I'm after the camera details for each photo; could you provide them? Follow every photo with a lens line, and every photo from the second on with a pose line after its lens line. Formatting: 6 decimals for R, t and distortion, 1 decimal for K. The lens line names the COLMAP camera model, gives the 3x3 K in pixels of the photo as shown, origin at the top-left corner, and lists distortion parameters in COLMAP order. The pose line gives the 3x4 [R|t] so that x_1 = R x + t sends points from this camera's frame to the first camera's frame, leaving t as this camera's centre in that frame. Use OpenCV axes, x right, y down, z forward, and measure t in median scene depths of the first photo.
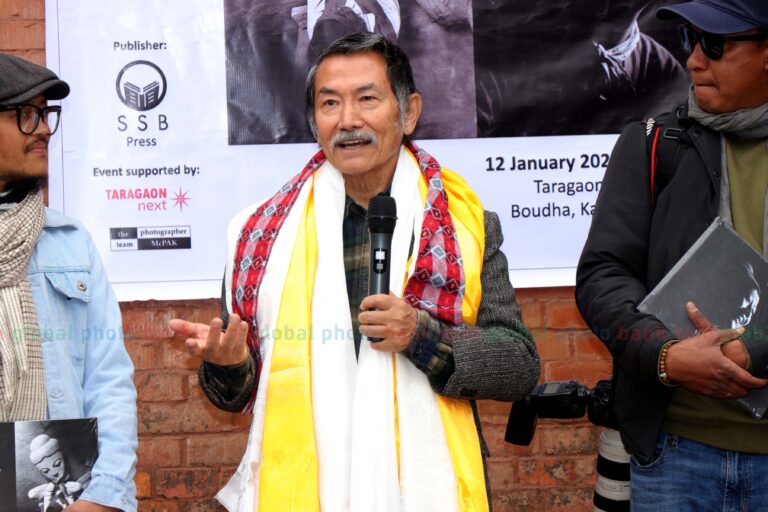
lens RADIAL K [[3708.1, 0, 384.6], [0, 3708.1, 259.3], [0, 0, 1]] dist [-0.453704, 0.000000]
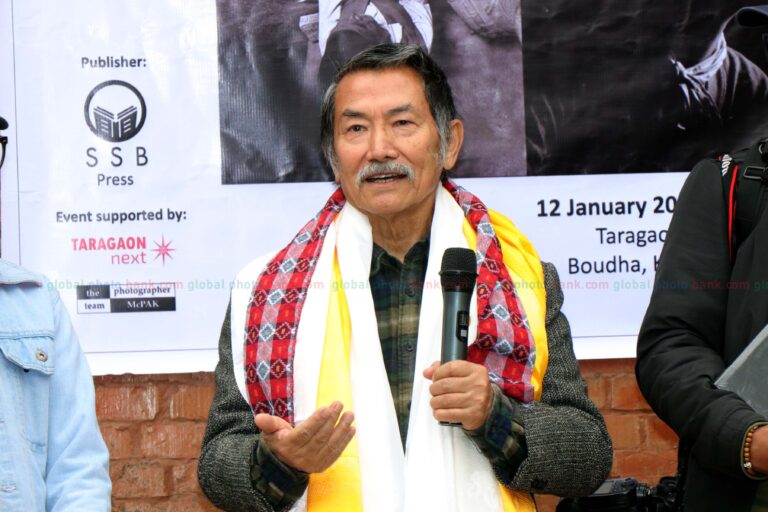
lens RADIAL K [[3944.3, 0, 384.2], [0, 3944.3, 253.7], [0, 0, 1]] dist [-0.404566, 0.000000]
pose [[0.999985, 0.001926, 0.005162, -0.010878], [-0.001824, 0.999804, -0.019691, 0.001510], [-0.005199, 0.019682, 0.999793, 0.131796]]
